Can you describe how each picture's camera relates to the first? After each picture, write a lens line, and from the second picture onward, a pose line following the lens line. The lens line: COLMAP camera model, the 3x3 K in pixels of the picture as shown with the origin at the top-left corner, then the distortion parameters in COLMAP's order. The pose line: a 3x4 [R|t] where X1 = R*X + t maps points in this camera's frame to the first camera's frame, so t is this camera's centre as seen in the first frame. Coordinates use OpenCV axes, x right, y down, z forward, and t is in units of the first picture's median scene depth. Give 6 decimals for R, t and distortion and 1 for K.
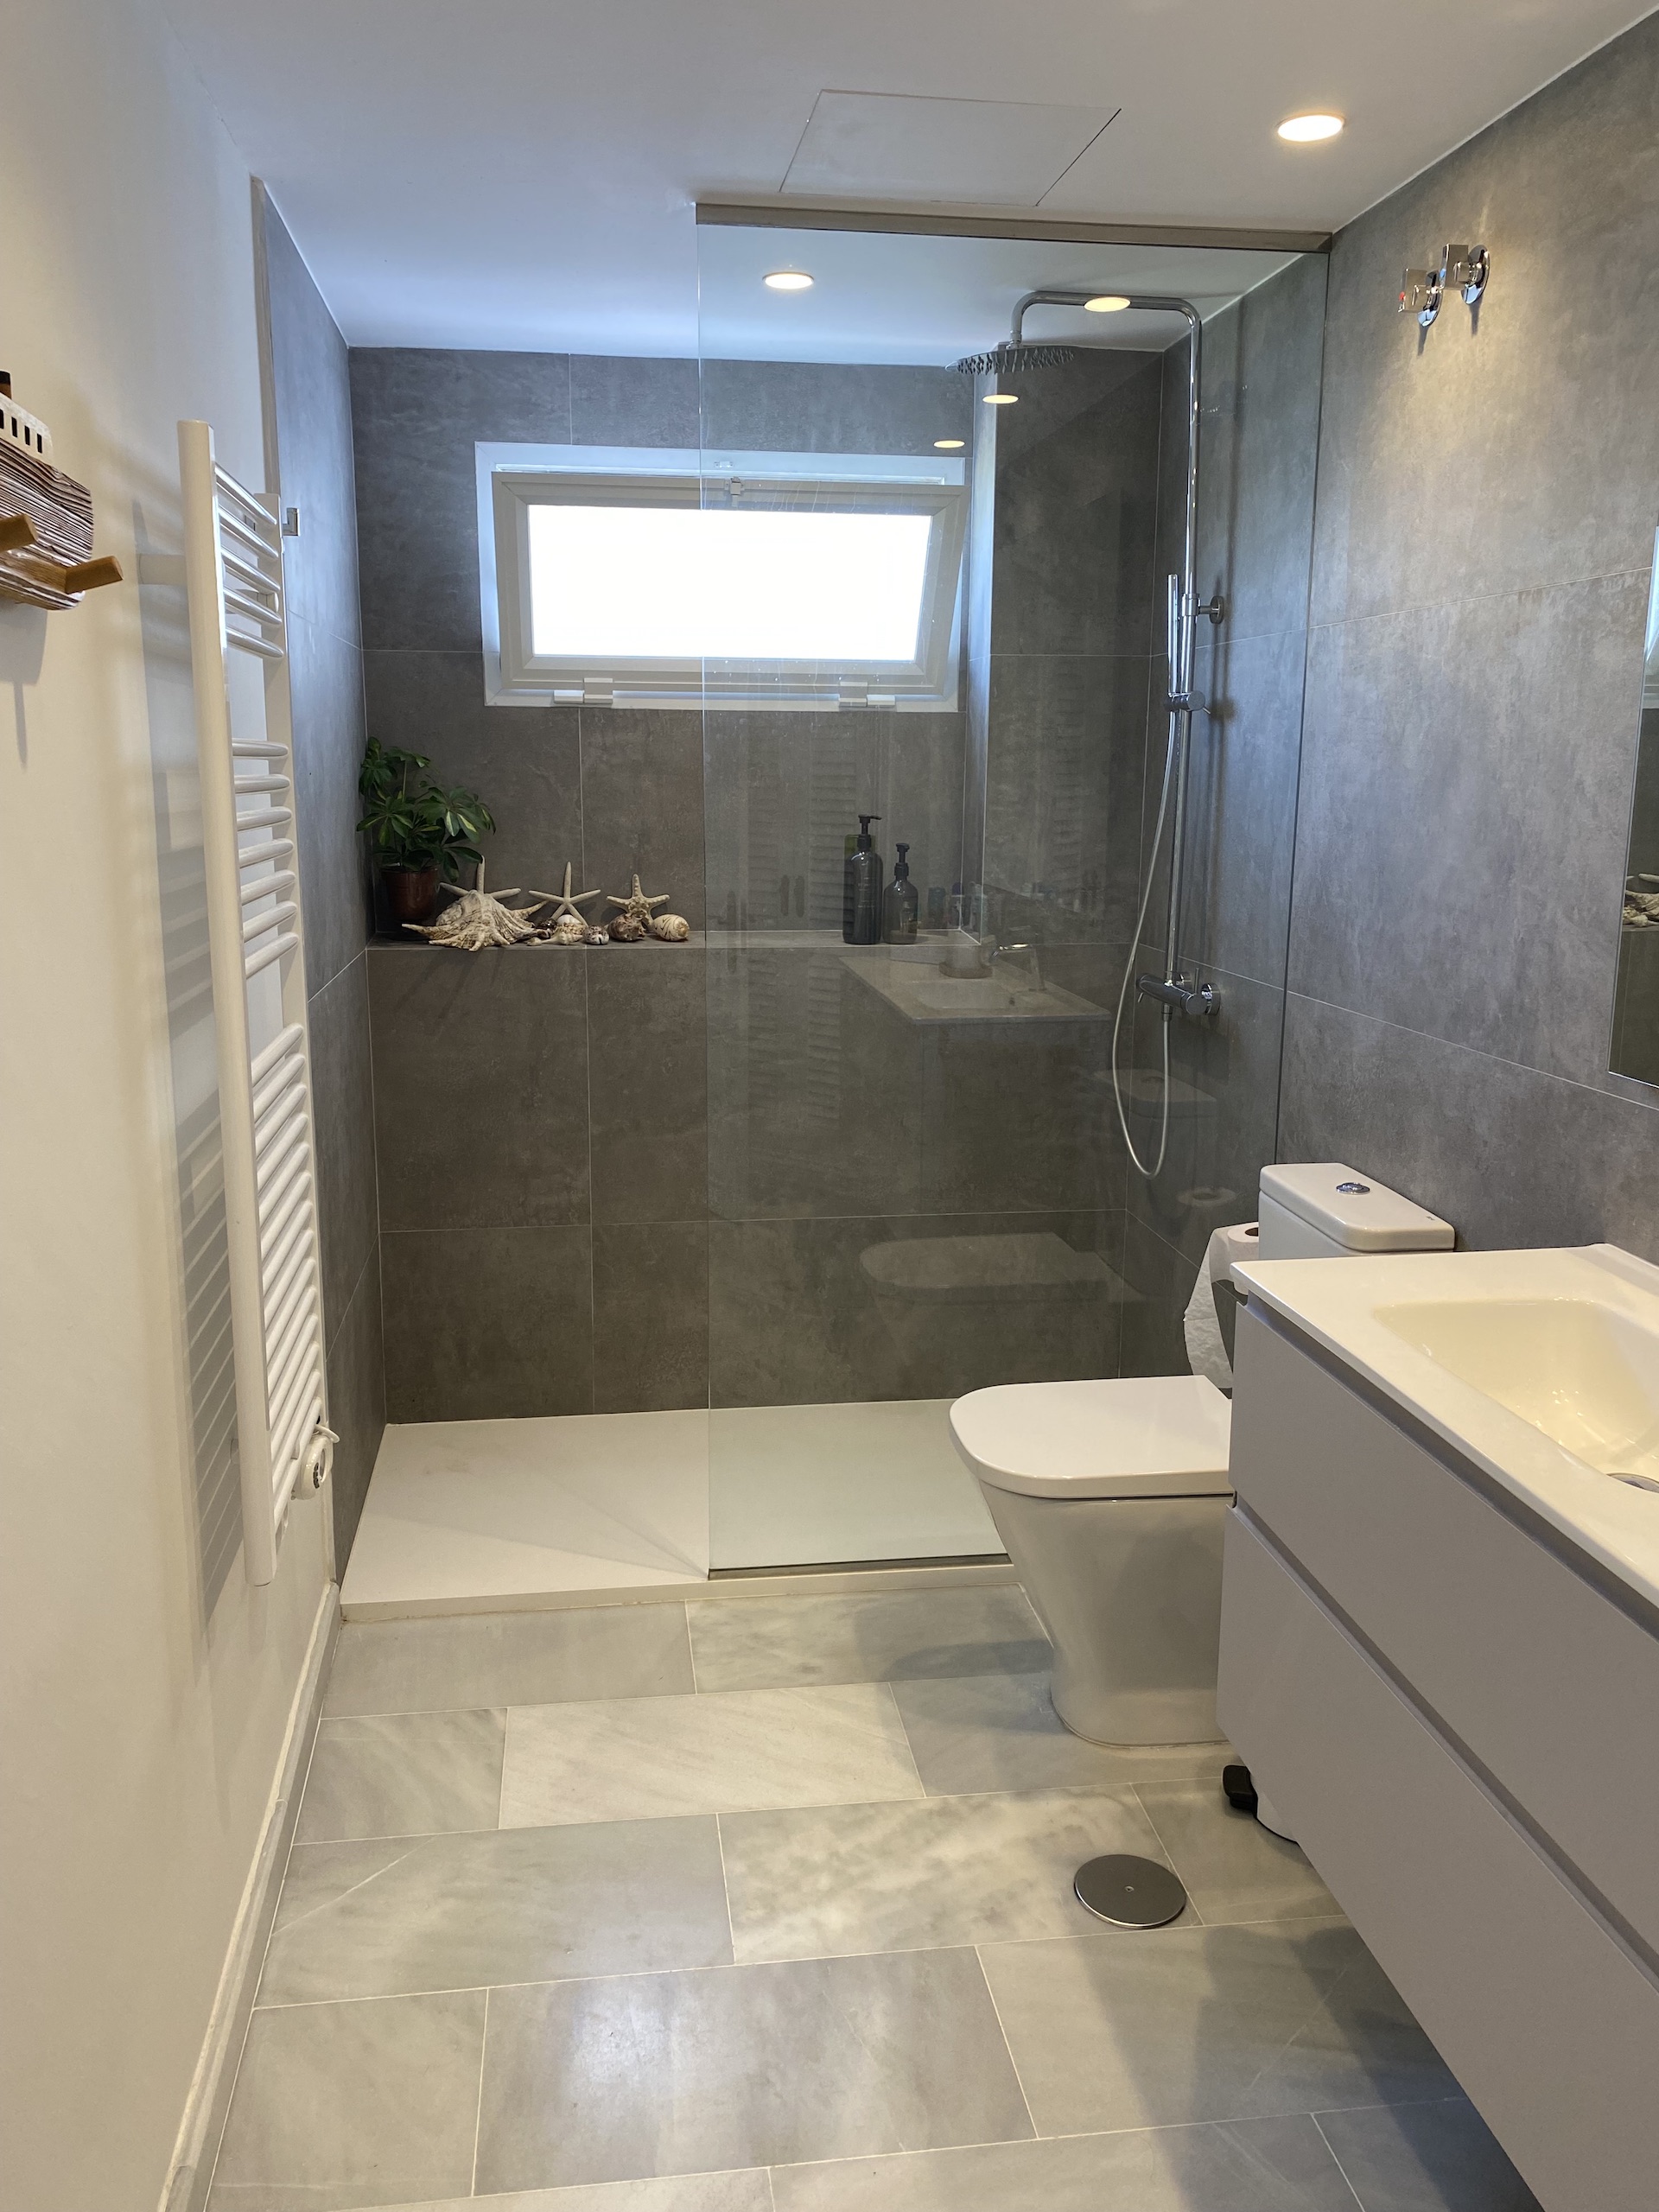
lens RADIAL K [[1760.0, 0, 829.5], [0, 1760.0, 1106.0], [0, 0, 1]] dist [0.005855, 0.004219]
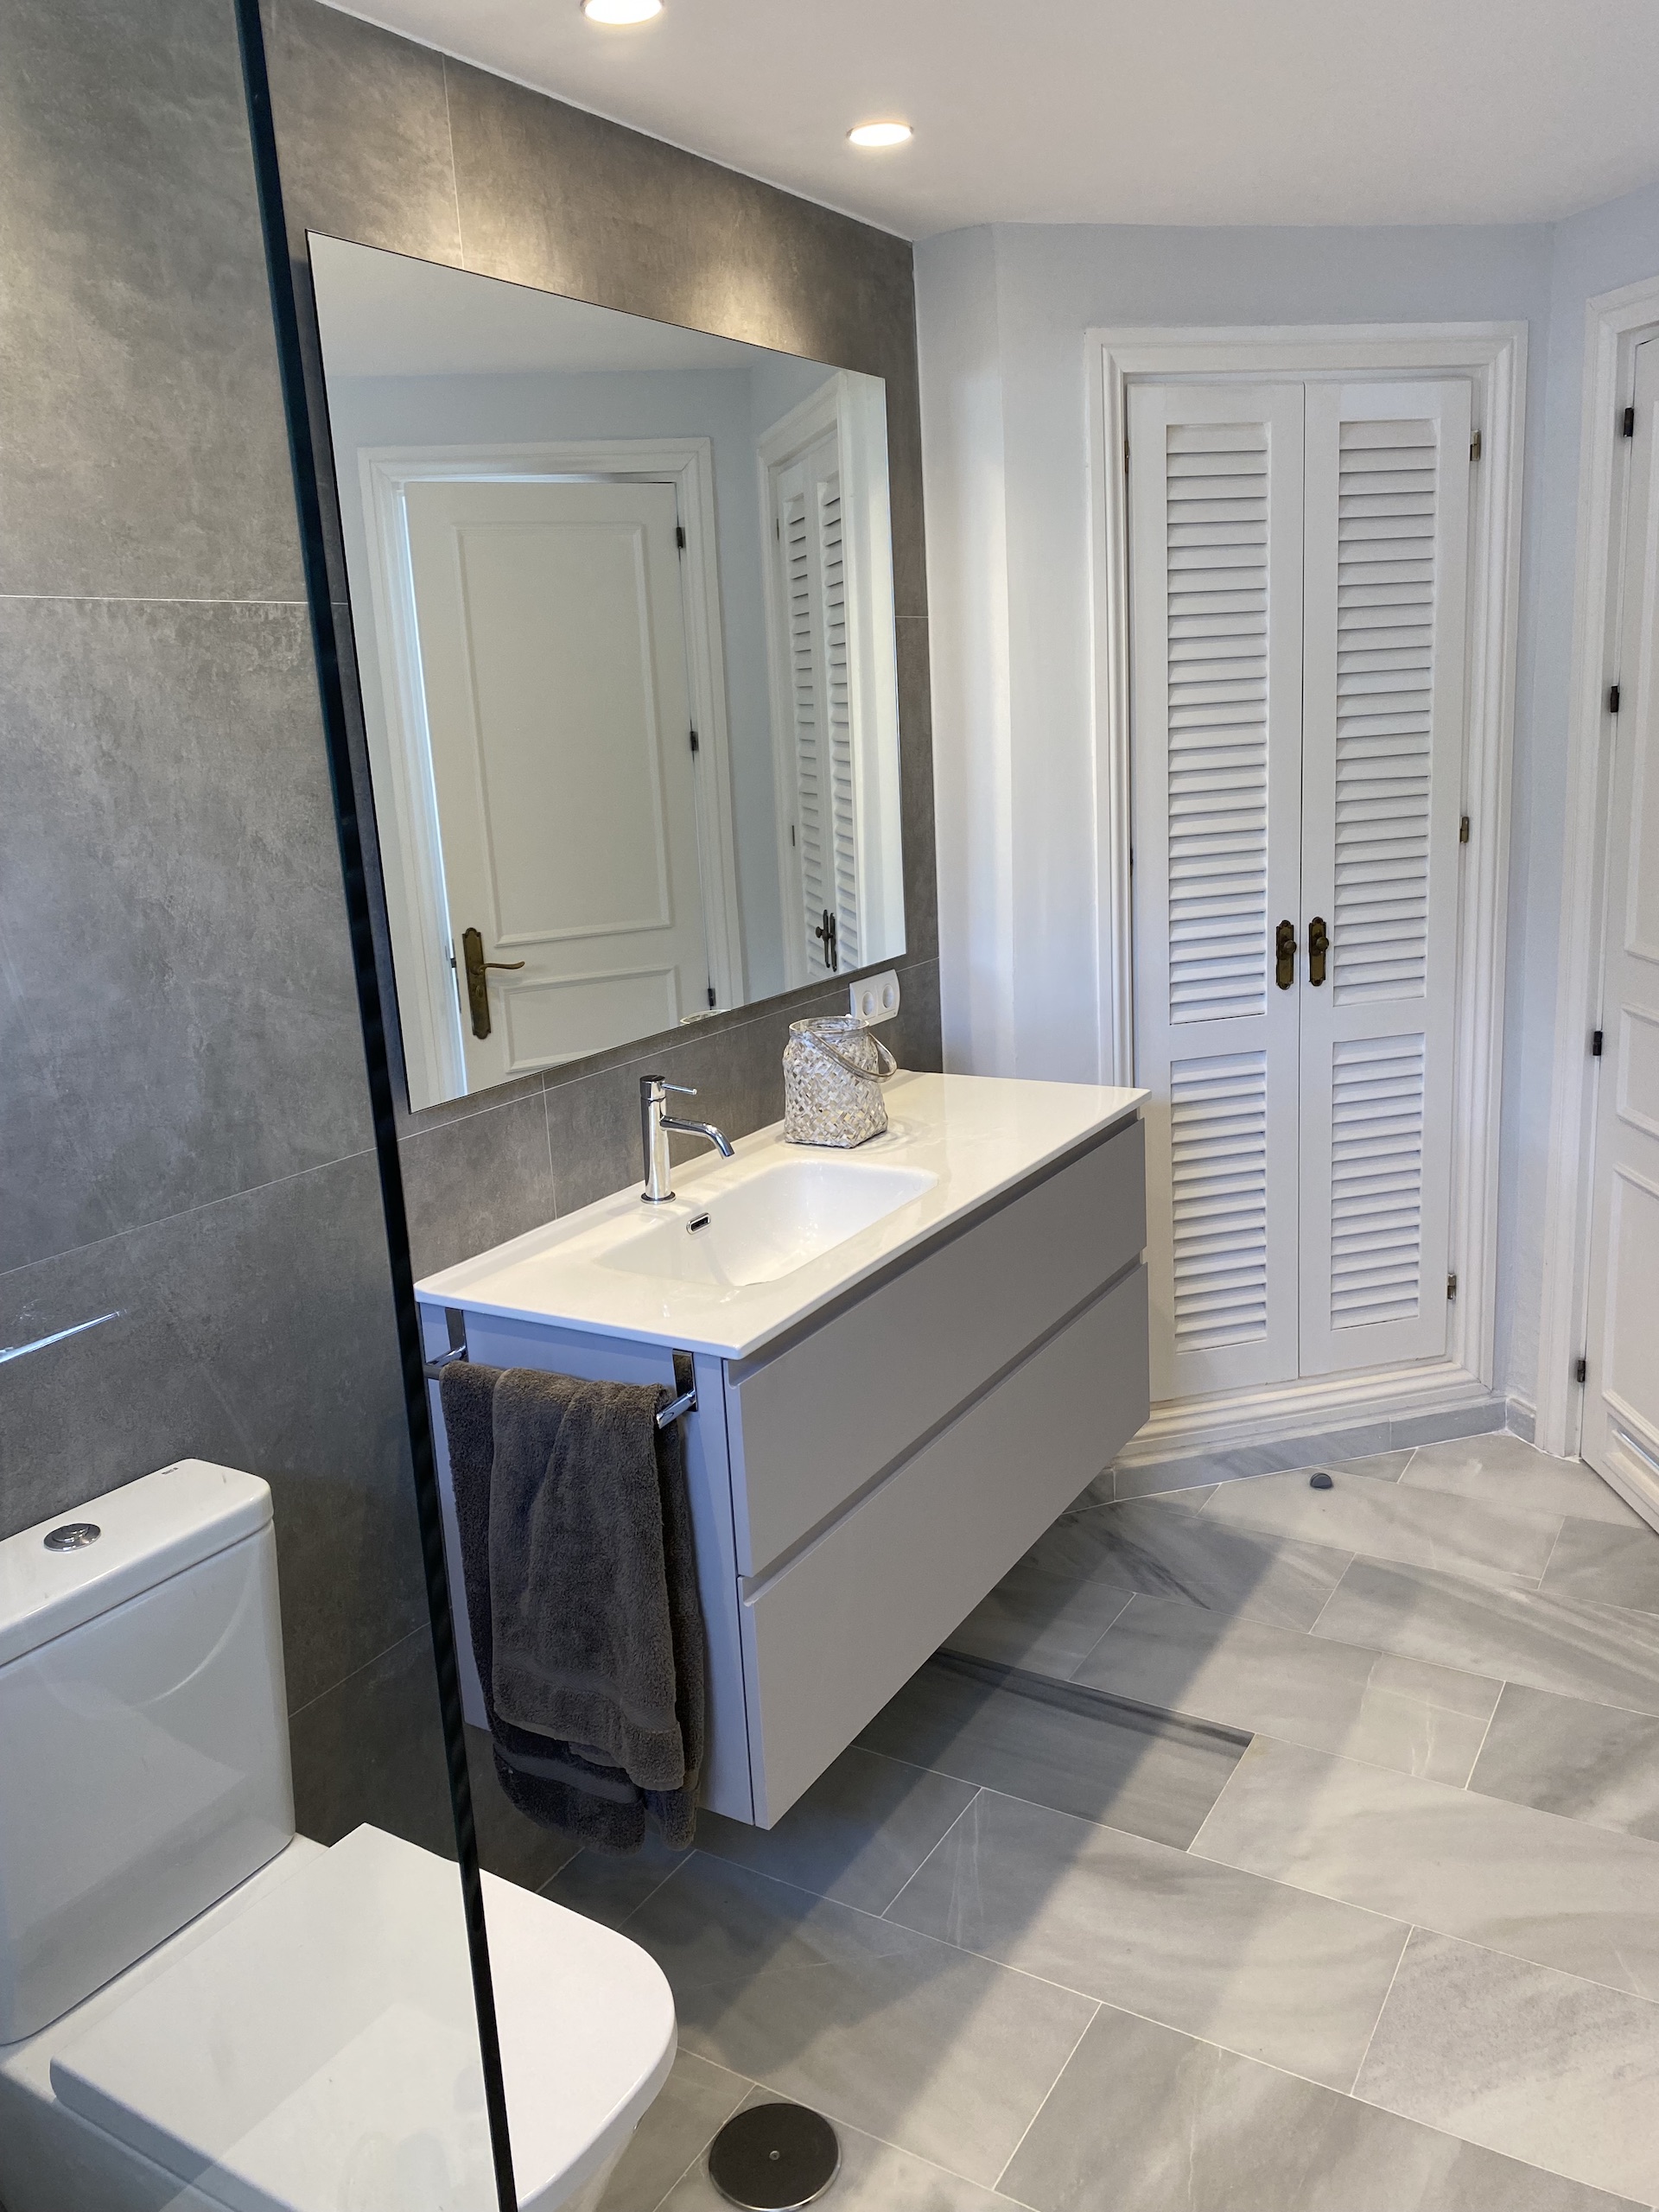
lens RADIAL K [[1644.7, 0, 829.5], [0, 1644.7, 1106.0], [0, 0, 1]] dist [0.004977, 0.002096]
pose [[-0.767937, -0.106118, 0.631674, -0.309304], [0.183750, 0.908232, 0.375967, -0.313243], [-0.613603, 0.404789, -0.677965, 1.412297]]
